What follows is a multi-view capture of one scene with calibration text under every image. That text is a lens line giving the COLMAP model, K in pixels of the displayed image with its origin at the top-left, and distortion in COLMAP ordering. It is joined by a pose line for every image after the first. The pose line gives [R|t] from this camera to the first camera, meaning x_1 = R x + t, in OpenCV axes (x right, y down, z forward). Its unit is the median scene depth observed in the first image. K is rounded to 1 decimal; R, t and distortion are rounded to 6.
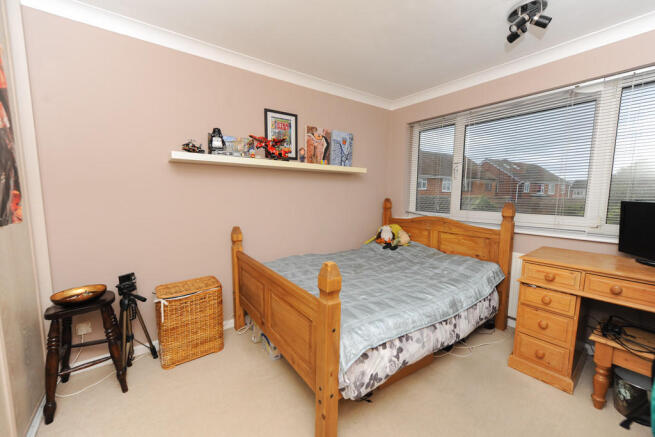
lens RADIAL K [[260.7, 0, 327.5], [0, 260.7, 218.5], [0, 0, 1]] dist [0.002258, 0.000193]
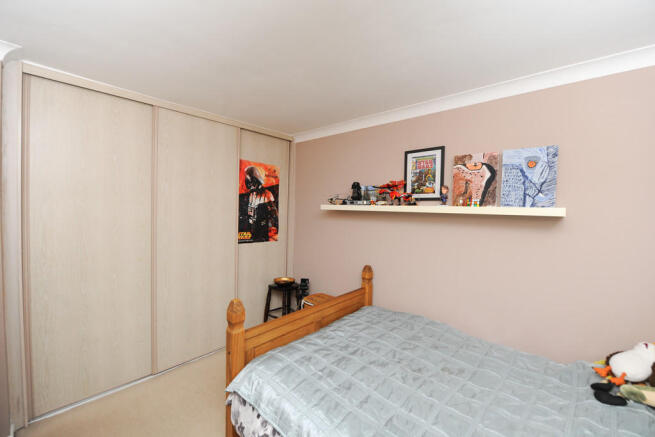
lens RADIAL K [[262.8, 0, 327.5], [0, 262.8, 218.5], [0, 0, 1]] dist [-0.000810, -0.000052]
pose [[0.211144, 0.031225, -0.976956, 0.591679], [-0.121754, 0.992546, 0.005409, -0.129618], [0.969842, 0.117806, 0.213372, 0.484327]]
